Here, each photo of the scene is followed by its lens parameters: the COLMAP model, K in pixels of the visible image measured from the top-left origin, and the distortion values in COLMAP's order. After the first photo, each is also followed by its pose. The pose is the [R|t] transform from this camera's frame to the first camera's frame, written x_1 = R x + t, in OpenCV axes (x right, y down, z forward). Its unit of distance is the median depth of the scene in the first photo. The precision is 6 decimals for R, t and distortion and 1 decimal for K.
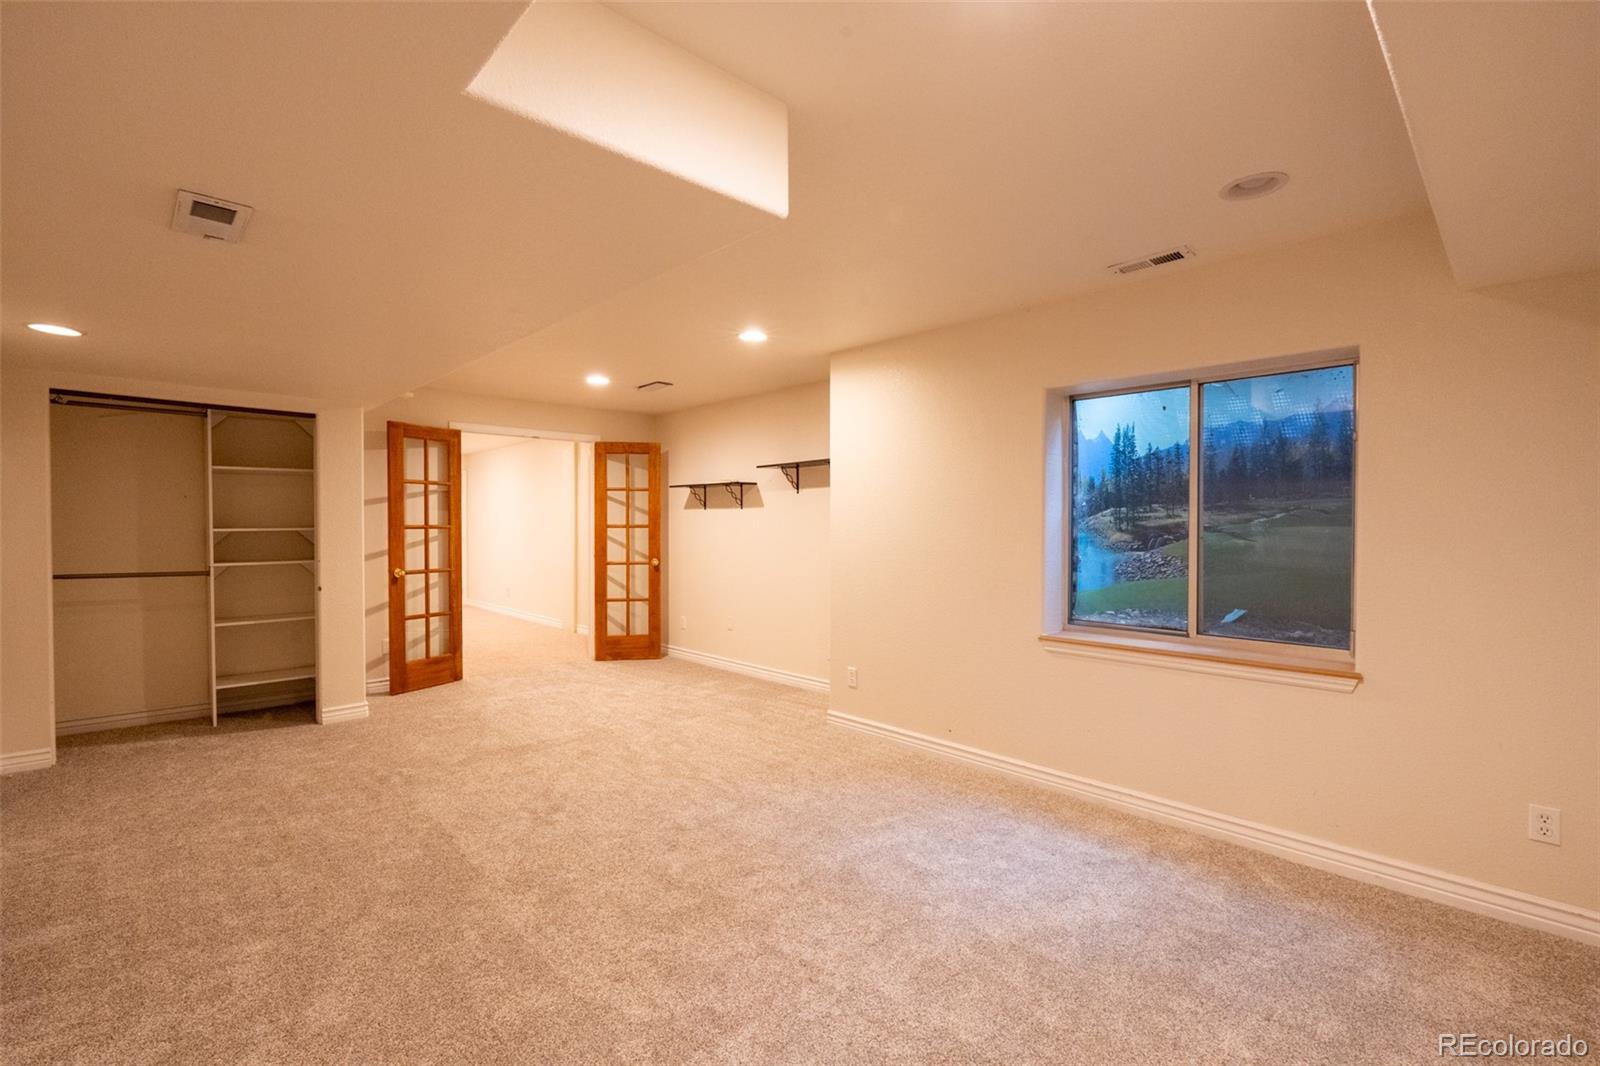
lens RADIAL K [[710.6, 0, 799.8], [0, 710.6, 532.4], [0, 0, 1]] dist [0.001476, 0.000269]
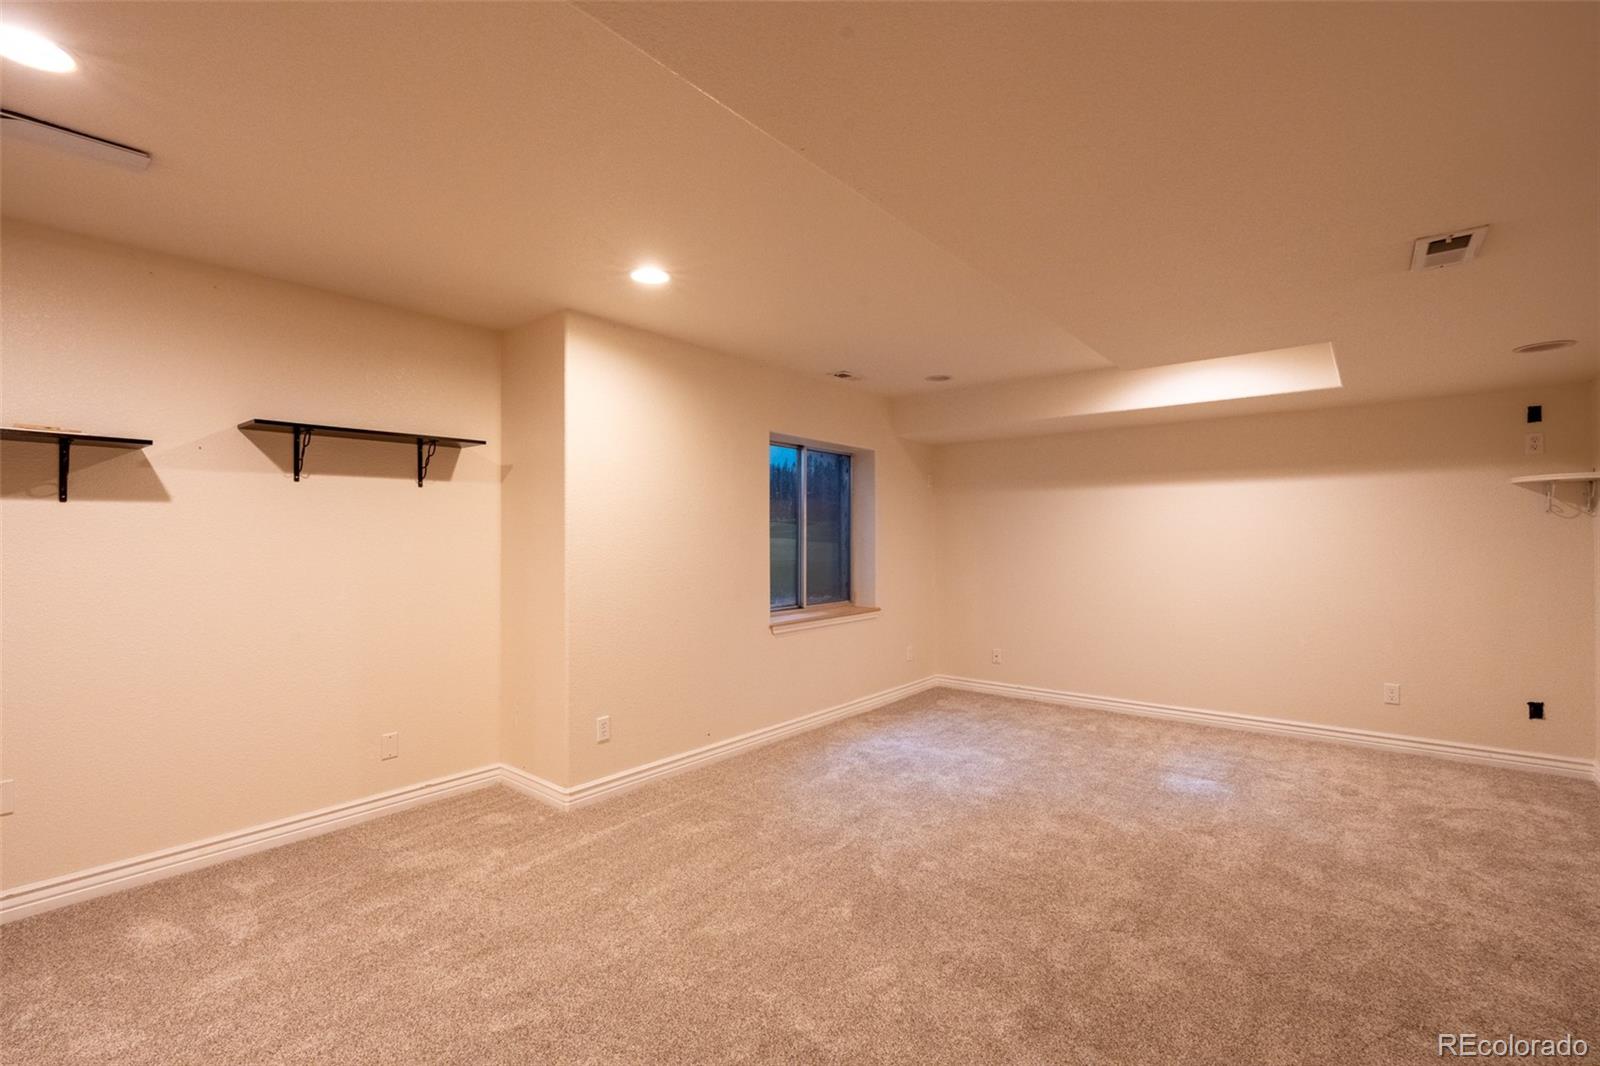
lens RADIAL K [[710.6, 0, 792.9], [0, 710.6, 543.2], [0, 0, 1]] dist [0.001476, 0.000269]
pose [[-0.126138, -0.015302, 0.991895, -0.582215], [0.009666, 0.999815, 0.016653, -0.013681], [-0.991966, 0.011688, -0.125967, 0.696943]]
